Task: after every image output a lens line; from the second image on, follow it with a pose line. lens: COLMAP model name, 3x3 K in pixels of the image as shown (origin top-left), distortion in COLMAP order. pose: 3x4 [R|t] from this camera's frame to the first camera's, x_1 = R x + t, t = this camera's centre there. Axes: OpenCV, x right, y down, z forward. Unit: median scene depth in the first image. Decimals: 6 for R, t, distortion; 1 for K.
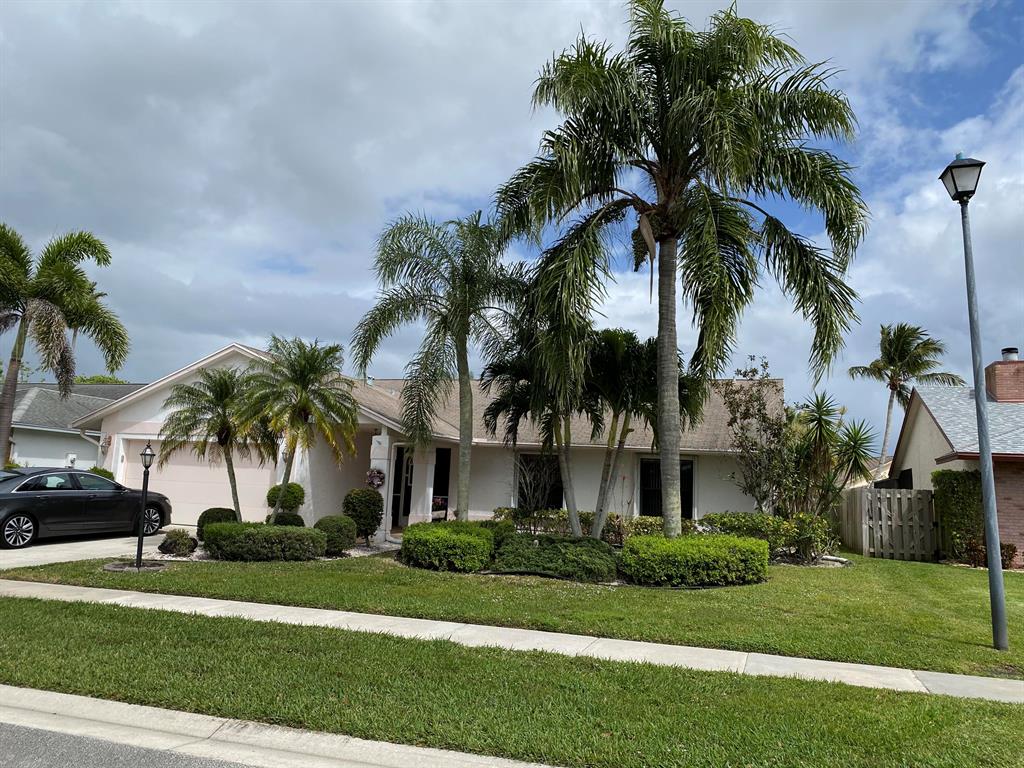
lens RADIAL K [[782.6, 0, 509.2], [0, 782.6, 375.6], [0, 0, 1]] dist [0.009697, -0.000300]
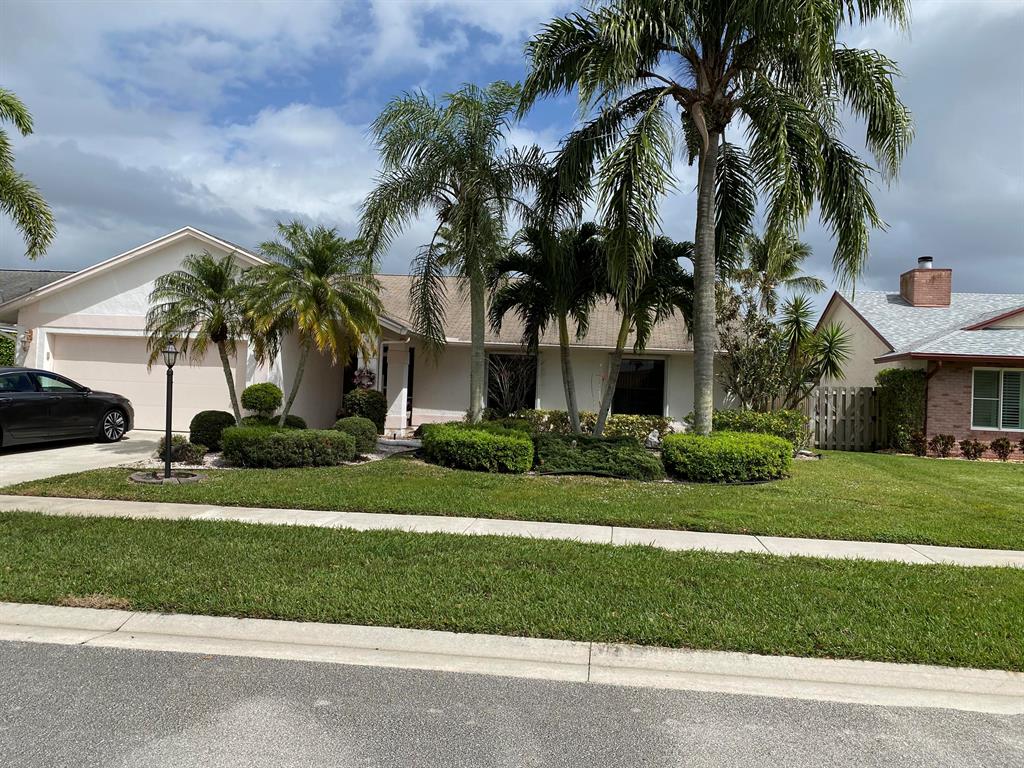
lens RADIAL K [[782.6, 0, 511.7], [0, 782.6, 388.4], [0, 0, 1]] dist [0.009697, -0.000300]
pose [[0.981409, -0.004480, 0.191873, -0.196111], [-0.023556, 0.989358, 0.143584, 0.004137], [-0.190474, -0.145435, 0.970859, 0.053039]]
